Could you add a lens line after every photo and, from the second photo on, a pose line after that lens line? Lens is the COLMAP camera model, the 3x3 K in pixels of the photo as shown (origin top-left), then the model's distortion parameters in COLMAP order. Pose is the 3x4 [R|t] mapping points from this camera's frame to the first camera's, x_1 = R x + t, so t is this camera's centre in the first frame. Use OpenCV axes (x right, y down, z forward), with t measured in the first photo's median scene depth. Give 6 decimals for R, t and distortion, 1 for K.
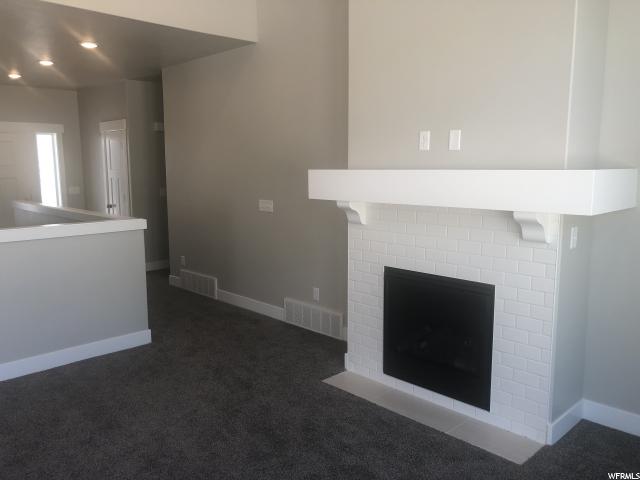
lens RADIAL K [[517.0, 0, 320.0], [0, 517.0, 240.0], [0, 0, 1]] dist [0.002340, -0.001269]
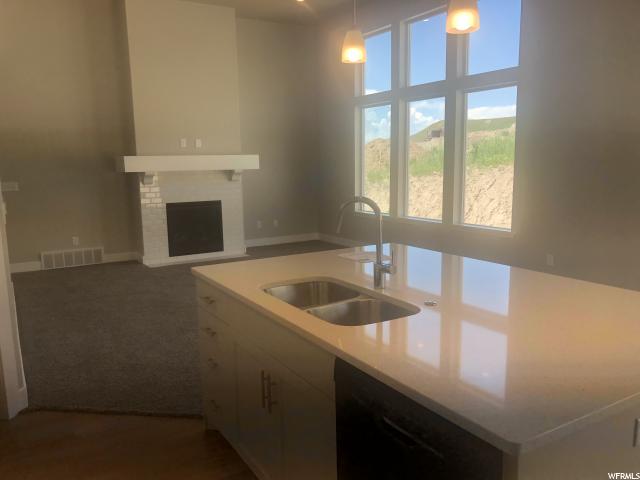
lens RADIAL K [[512.5, 0, 330.2], [0, 512.5, 243.0], [0, 0, 1]] dist [0.001089, -0.001093]
pose [[0.200795, -0.148693, 0.968283, -1.697283], [0.158274, 0.980352, 0.117725, 0.067085], [-0.966763, 0.129616, 0.220384, -0.054482]]
